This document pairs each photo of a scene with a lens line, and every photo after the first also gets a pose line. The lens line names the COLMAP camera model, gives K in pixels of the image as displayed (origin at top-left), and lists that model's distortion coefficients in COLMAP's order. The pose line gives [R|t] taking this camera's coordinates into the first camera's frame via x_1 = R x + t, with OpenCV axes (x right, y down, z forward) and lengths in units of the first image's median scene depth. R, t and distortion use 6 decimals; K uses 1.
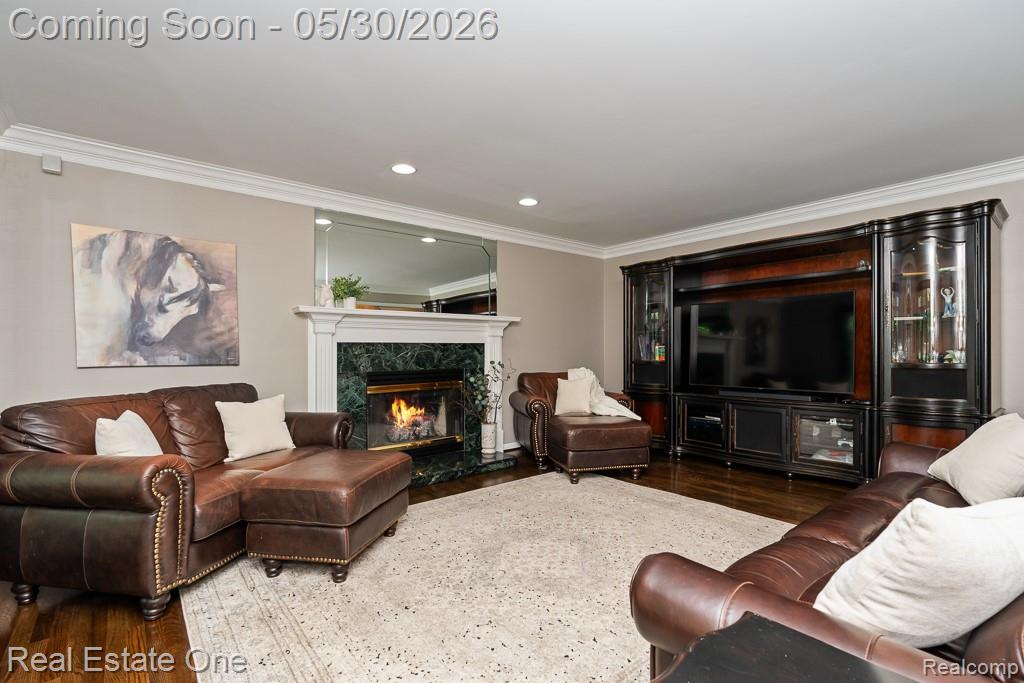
lens RADIAL K [[485.9, 0, 512.0], [0, 485.9, 341.5], [0, 0, 1]] dist [0.000292, -0.000052]
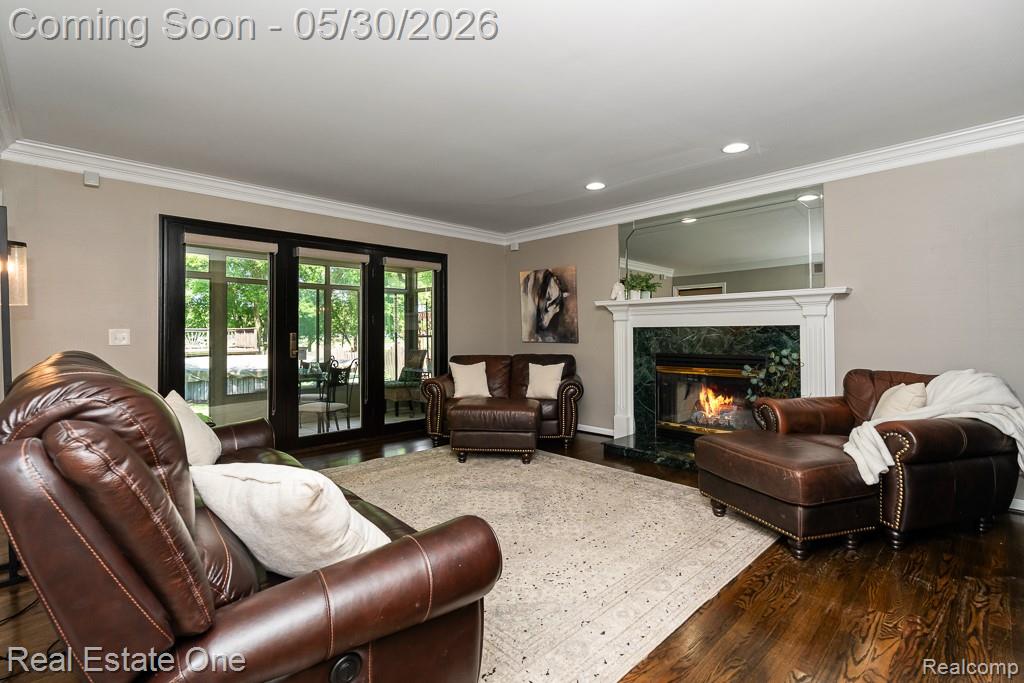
lens RADIAL K [[456.0, 0, 510.3], [0, 456.0, 327.8], [0, 0, 1]] dist [-0.001933, -0.000148]
pose [[0.059076, -0.014697, -0.998145, 0.892111], [0.010705, 0.999843, -0.014088, 0.018239], [0.998196, -0.009853, 0.059224, 0.724575]]
